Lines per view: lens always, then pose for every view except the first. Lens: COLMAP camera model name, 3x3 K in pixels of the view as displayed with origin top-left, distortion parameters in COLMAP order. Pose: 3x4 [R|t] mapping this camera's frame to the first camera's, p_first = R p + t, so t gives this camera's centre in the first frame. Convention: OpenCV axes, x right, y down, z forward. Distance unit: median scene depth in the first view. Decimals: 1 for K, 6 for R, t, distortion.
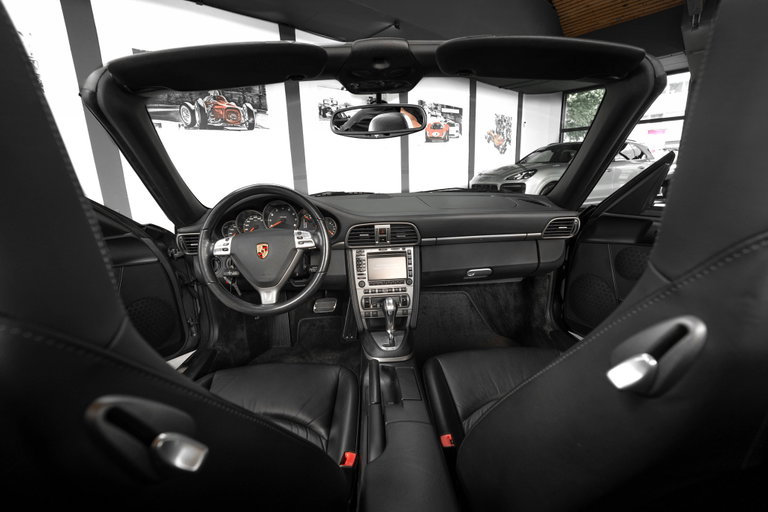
lens RADIAL K [[323.0, 0, 384.7], [0, 323.0, 261.9], [0, 0, 1]] dist [-0.026145, 0.000051]
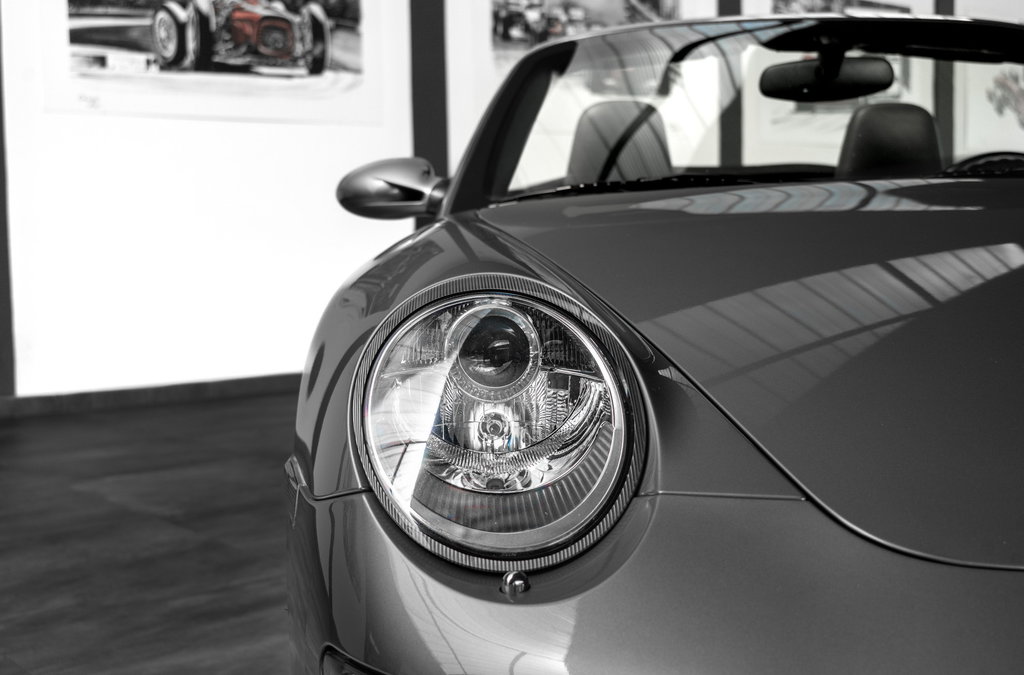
lens RADIAL K [[1341.8, 0, 516.7], [0, 1341.8, 341.9], [0, 0, 1]] dist [0.006625, 0.000000]
pose [[0.998735, 0.013720, -0.048379, -0.103315], [-0.022387, 0.982776, -0.183440, 0.126528], [0.045029, 0.184291, 0.981840, -0.342735]]
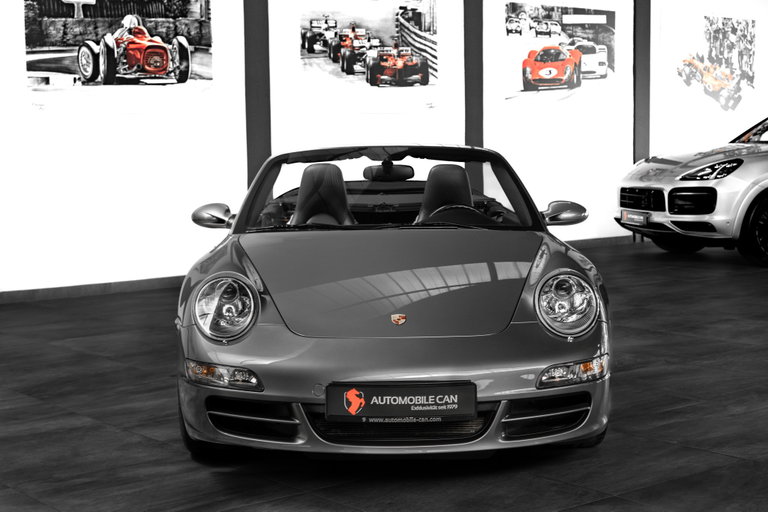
lens RADIAL K [[1289.7, 0, 381.6], [0, 1289.7, 257.8], [0, 0, 1]] dist [0.026638, 0.000000]
pose [[0.998935, 0.021836, -0.040643, 0.013230], [-0.028290, 0.985772, -0.165689, 0.201346], [0.036447, 0.166662, 0.985340, -0.944594]]
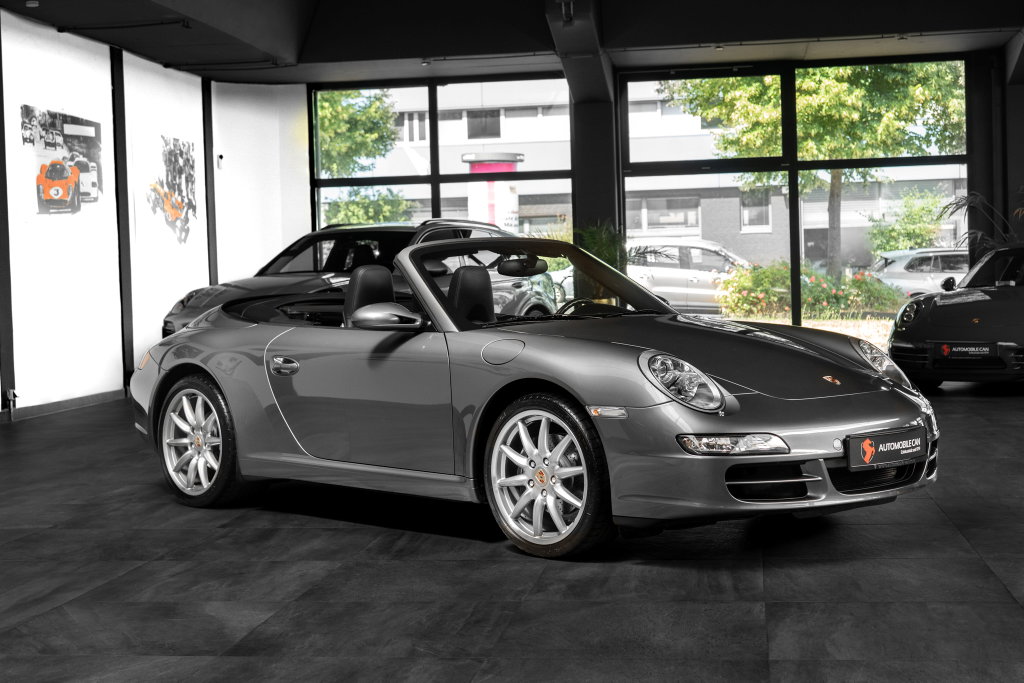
lens RADIAL K [[1643.6, 0, 512.5], [0, 1643.6, 341.5], [0, 0, 1]] dist [-0.024691, 0.000000]
pose [[0.761425, -0.012927, 0.648124, -0.869742], [0.169038, 0.969171, -0.179258, 0.241960], [-0.625826, 0.246049, 0.740136, -0.857735]]
